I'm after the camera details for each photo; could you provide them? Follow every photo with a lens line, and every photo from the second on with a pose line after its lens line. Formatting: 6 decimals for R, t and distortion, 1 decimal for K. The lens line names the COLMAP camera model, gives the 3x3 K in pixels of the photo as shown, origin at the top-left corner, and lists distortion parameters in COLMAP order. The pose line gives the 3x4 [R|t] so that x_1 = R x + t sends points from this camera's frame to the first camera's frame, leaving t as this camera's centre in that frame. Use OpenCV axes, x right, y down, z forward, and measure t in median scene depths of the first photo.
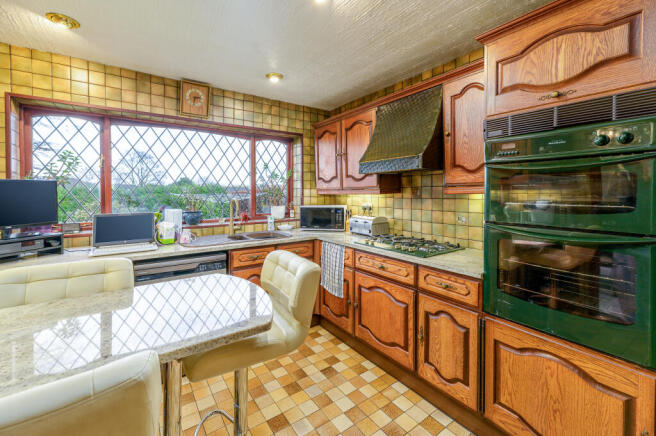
lens RADIAL K [[272.7, 0, 316.3], [0, 272.7, 195.2], [0, 0, 1]] dist [0.004467, 0.000811]
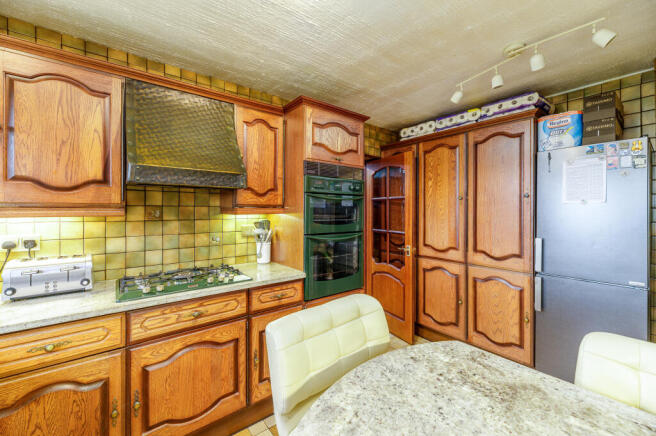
lens RADIAL K [[257.9, 0, 326.9], [0, 257.9, 214.3], [0, 0, 1]] dist [-0.002343, -0.000323]
pose [[-0.063055, -0.003887, 0.998002, -0.131311], [0.008306, 0.999956, 0.004420, -0.001929], [-0.997975, 0.008568, -0.063020, 0.192280]]
